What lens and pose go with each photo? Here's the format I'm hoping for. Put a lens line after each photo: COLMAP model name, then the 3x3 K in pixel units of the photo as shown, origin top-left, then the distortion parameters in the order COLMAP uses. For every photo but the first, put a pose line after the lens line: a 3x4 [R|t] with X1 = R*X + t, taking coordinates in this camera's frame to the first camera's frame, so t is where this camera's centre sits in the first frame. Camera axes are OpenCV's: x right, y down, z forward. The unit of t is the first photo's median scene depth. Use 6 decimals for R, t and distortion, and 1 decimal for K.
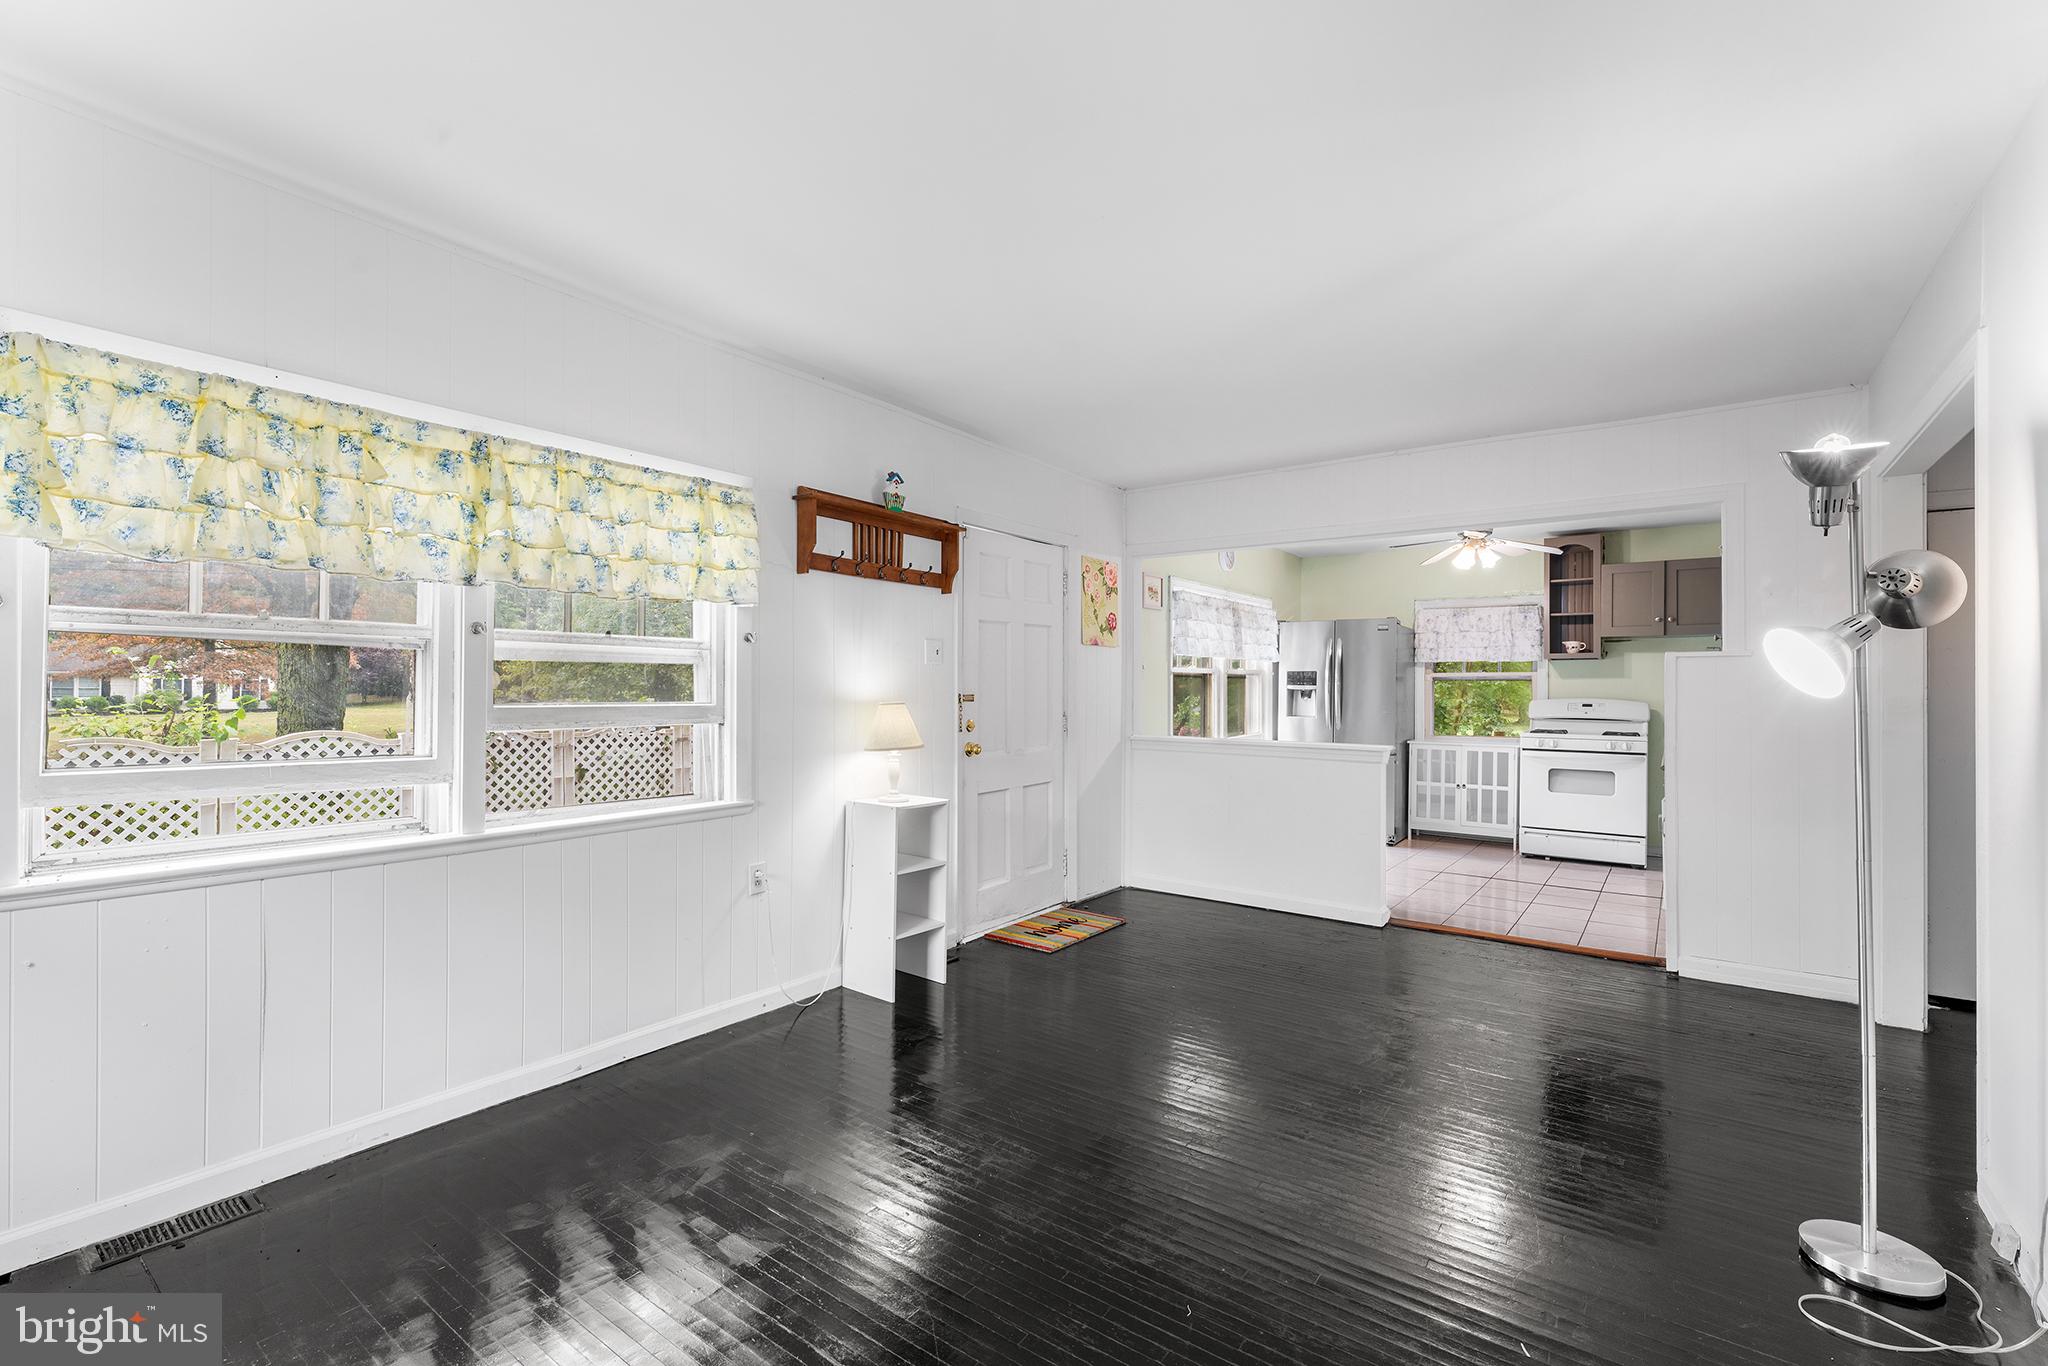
lens RADIAL K [[887.8, 0, 1025.8], [0, 887.8, 688.1], [0, 0, 1]] dist [0.001145, 0.000395]
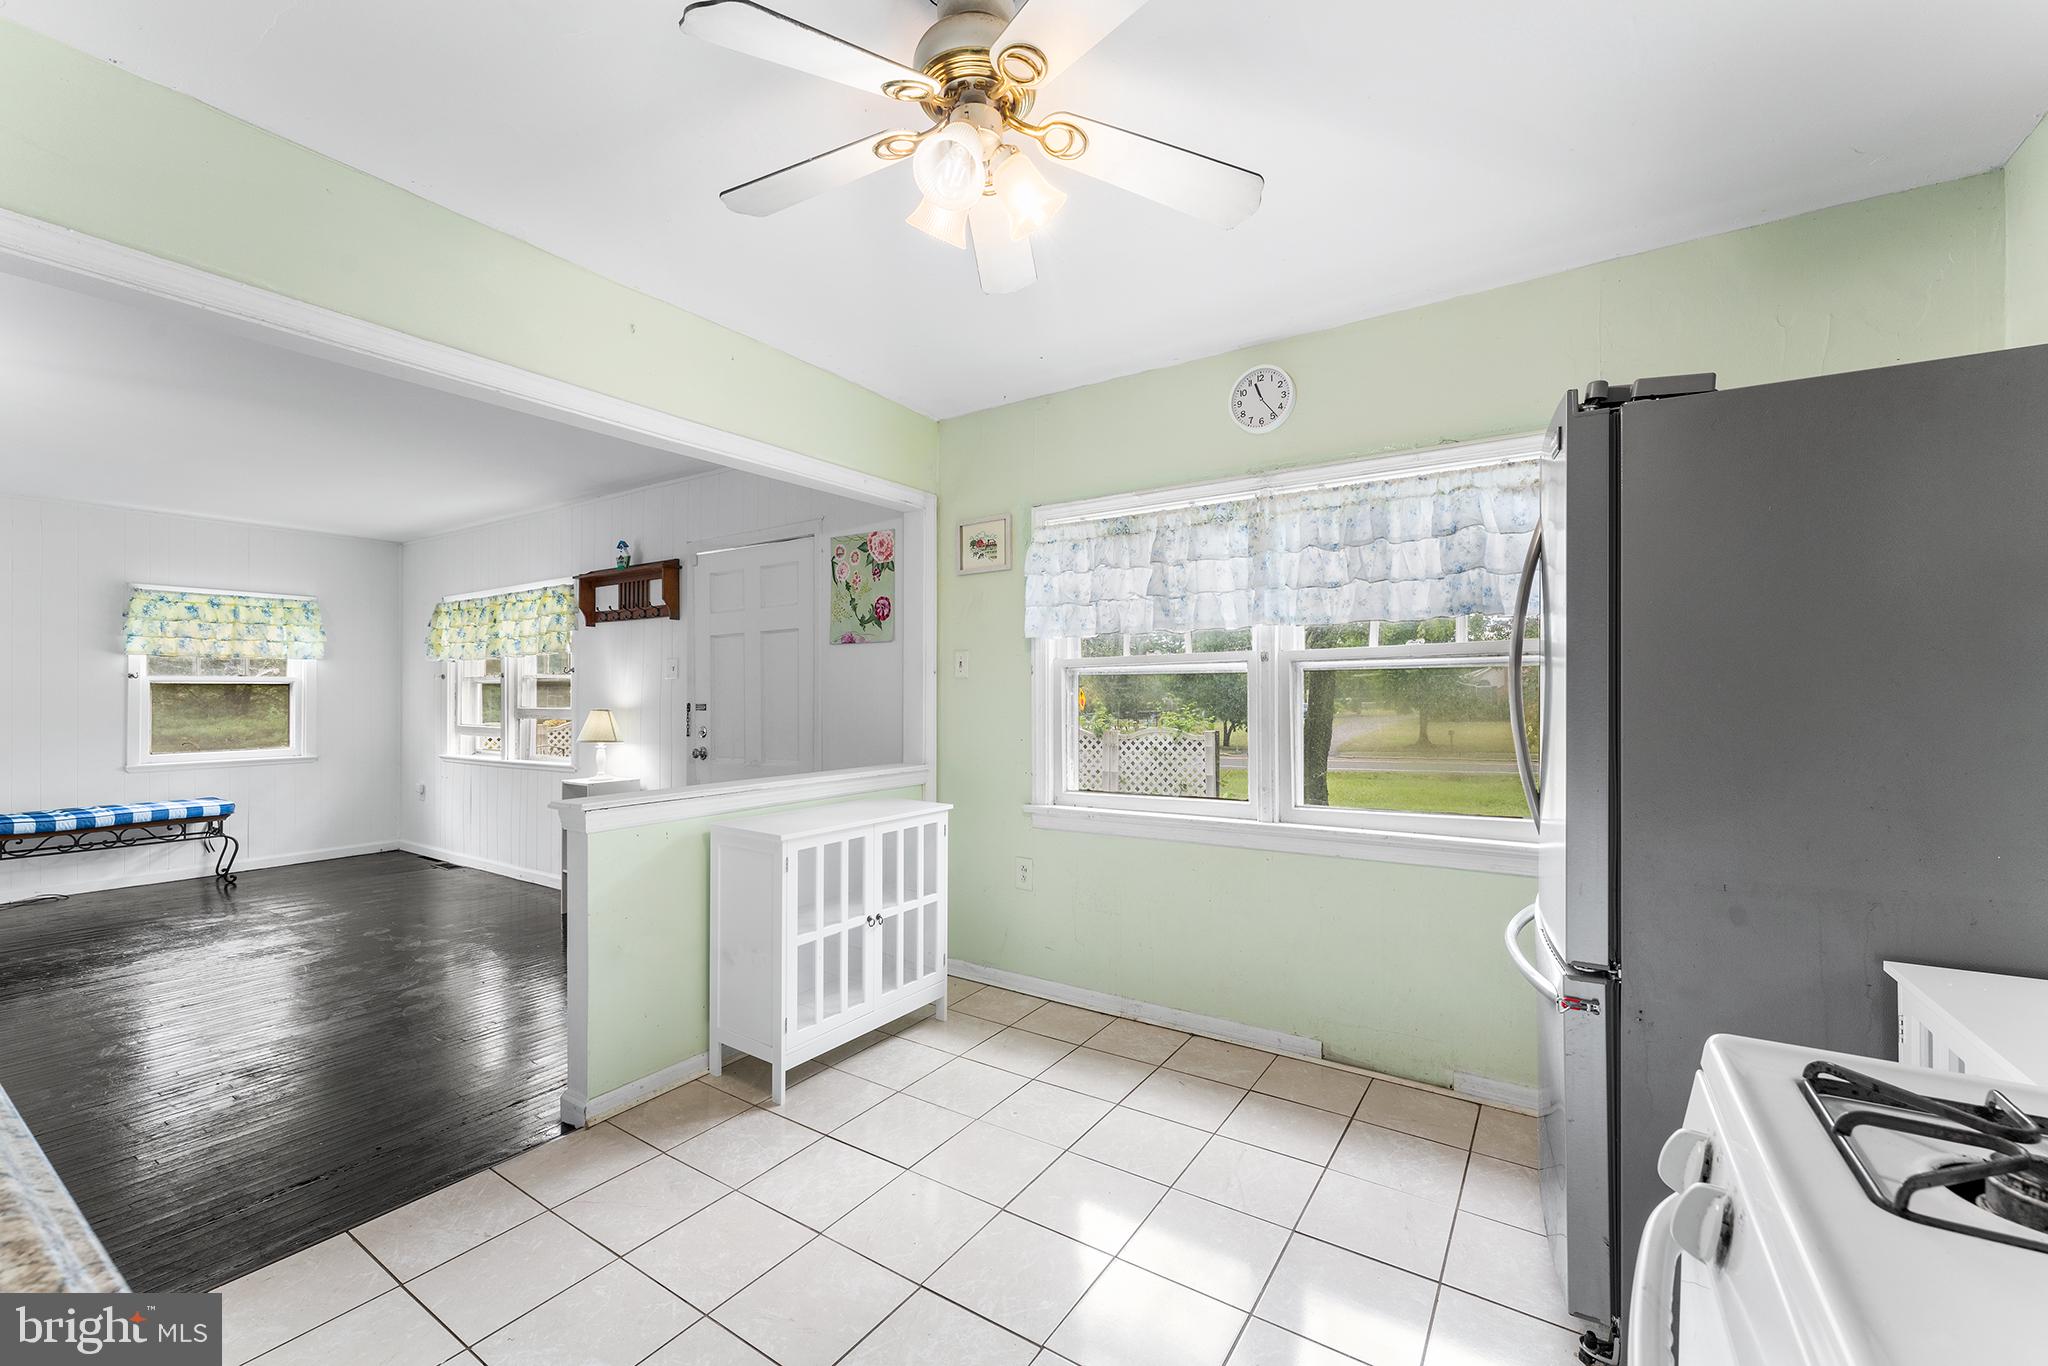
lens RADIAL K [[820.8, 0, 1016.7], [0, 820.8, 695.5], [0, 0, 1]] dist [-0.000114, 0.000169]
pose [[0.051885, -0.006289, -0.998633, 0.654909], [0.004484, 0.999972, -0.006064, 0.003124], [0.998643, -0.004163, 0.051911, 0.882148]]
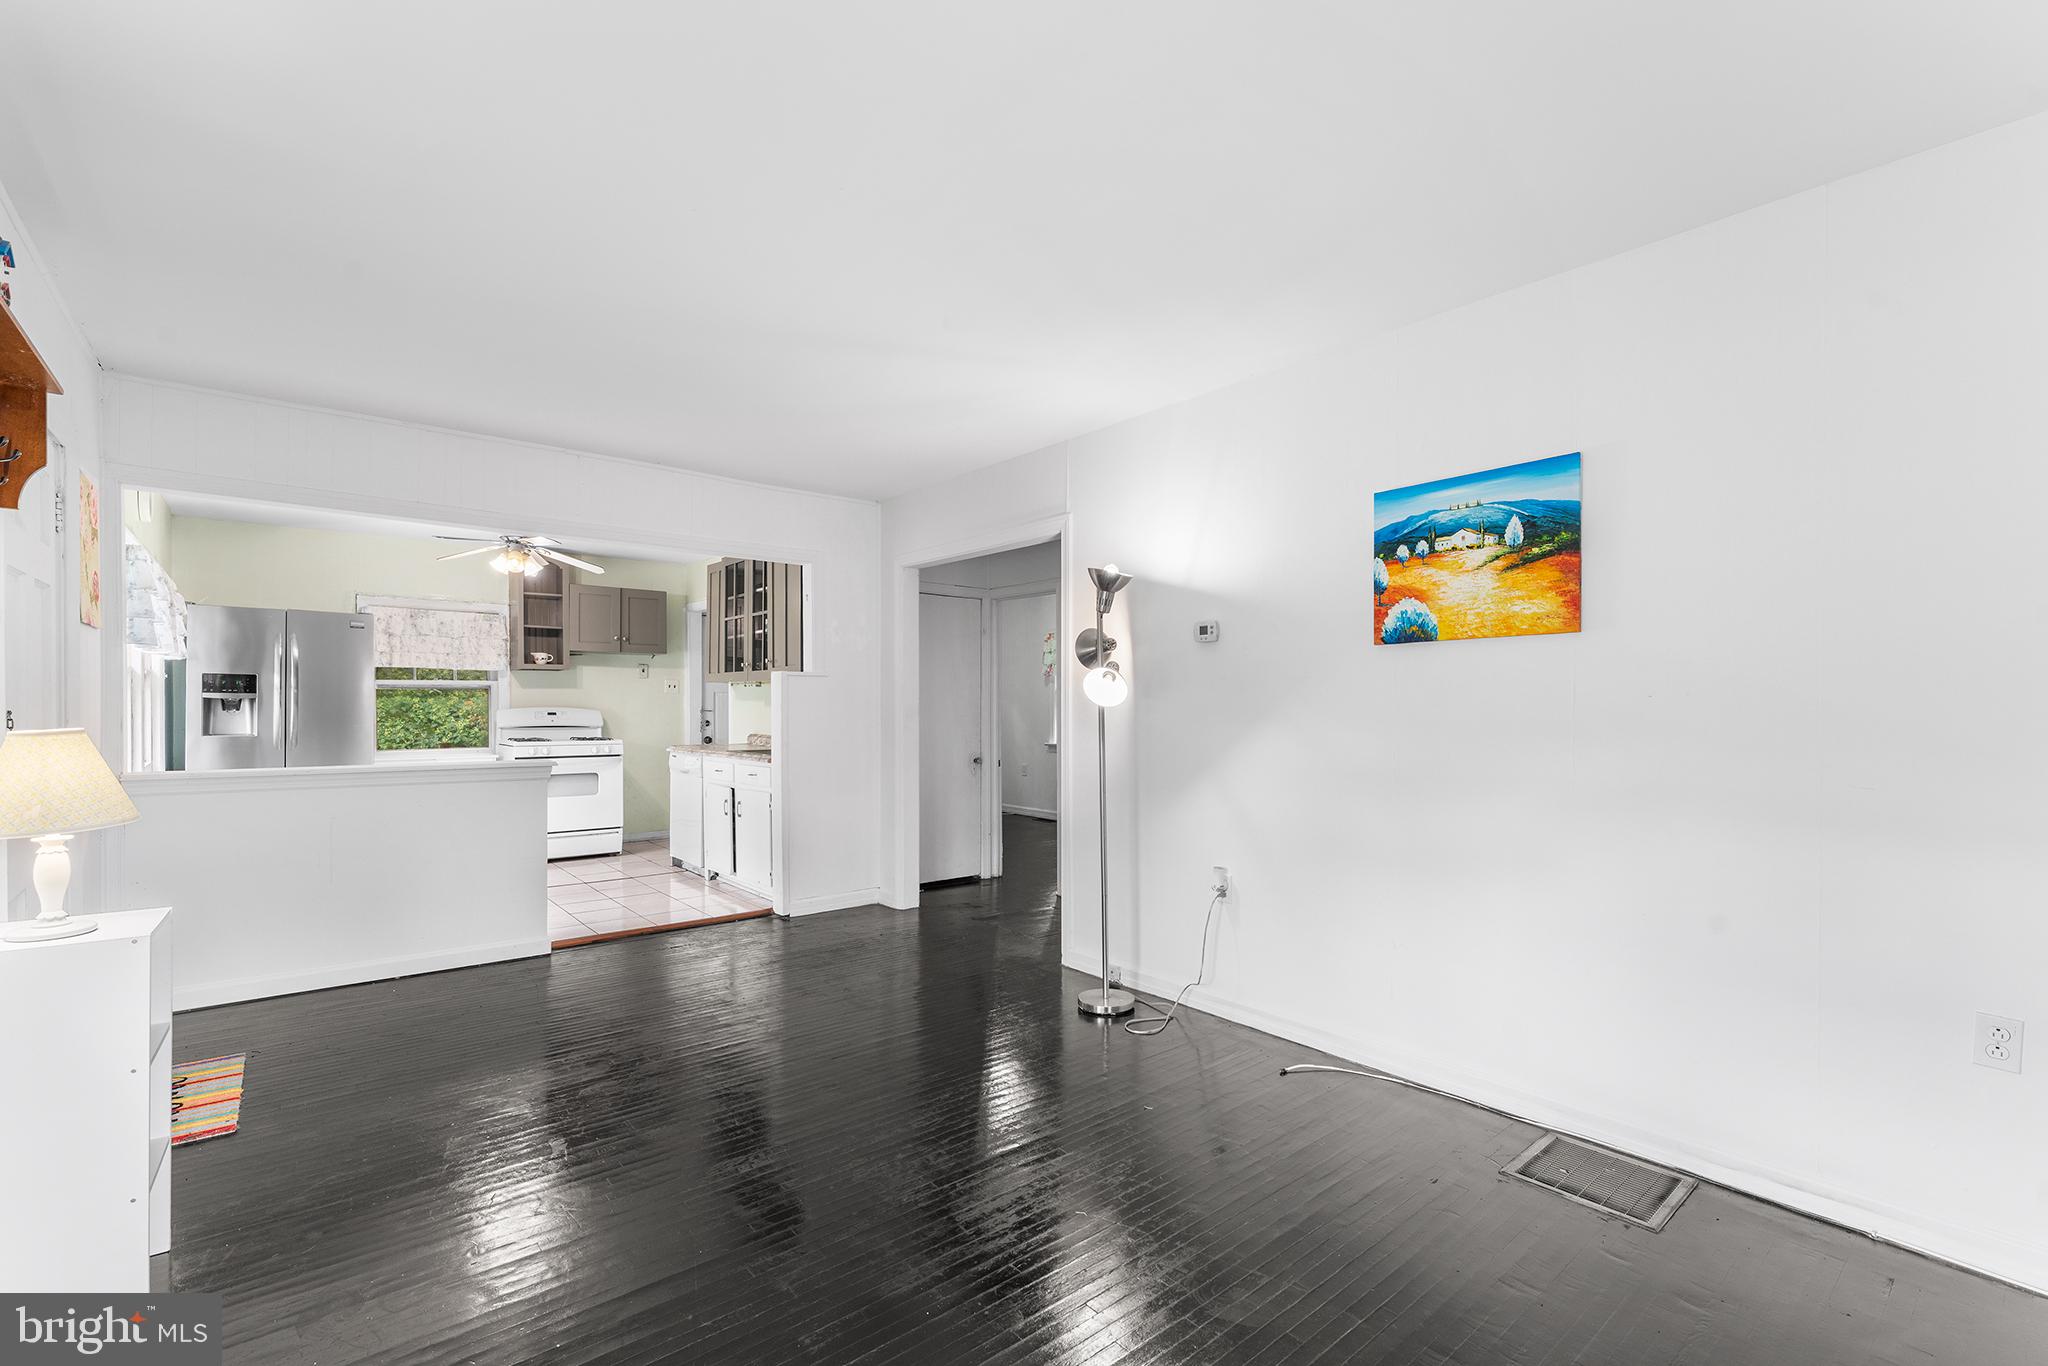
lens RADIAL K [[879.3, 0, 1017.2], [0, 879.3, 696.3], [0, 0, 1]] dist [-0.002809, -0.000581]
pose [[0.241658, 0.003262, 0.970356, -0.261927], [-0.002766, 0.999993, -0.002672, -0.000055], [-0.970358, -0.002038, 0.241665, 0.208324]]
